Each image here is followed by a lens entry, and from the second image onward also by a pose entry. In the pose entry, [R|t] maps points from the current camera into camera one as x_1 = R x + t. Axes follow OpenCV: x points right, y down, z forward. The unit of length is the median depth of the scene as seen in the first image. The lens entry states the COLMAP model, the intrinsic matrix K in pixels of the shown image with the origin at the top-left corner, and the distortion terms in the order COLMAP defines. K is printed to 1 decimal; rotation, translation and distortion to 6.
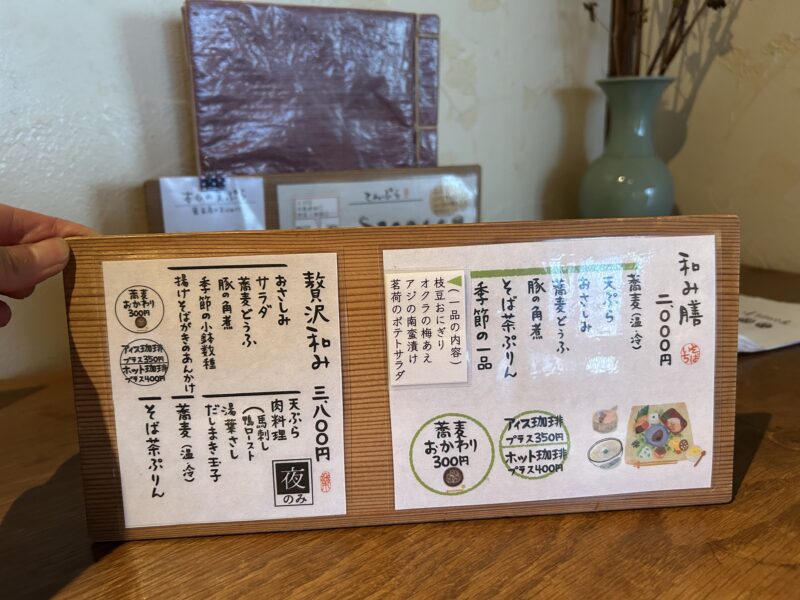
lens RADIAL K [[669.1, 0, 400.0], [0, 669.1, 300.0], [0, 0, 1]] dist [0.002019, -0.009388]
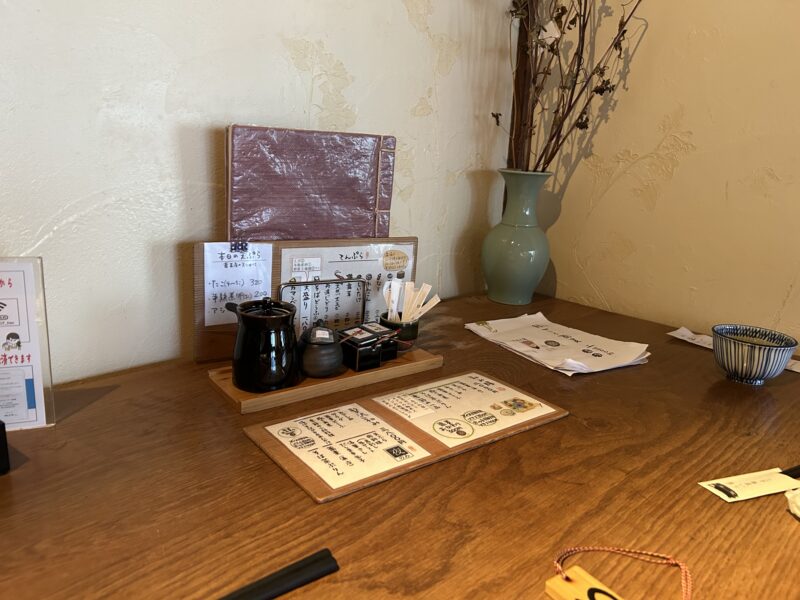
lens RADIAL K [[669.1, 0, 400.0], [0, 669.1, 300.0], [0, 0, 1]] dist [0.002019, -0.009388]
pose [[0.988588, 0.040421, 0.145123, -0.128383], [-0.040001, 0.999183, -0.005810, -0.059007], [-0.145239, -0.000062, 0.989397, -0.444291]]
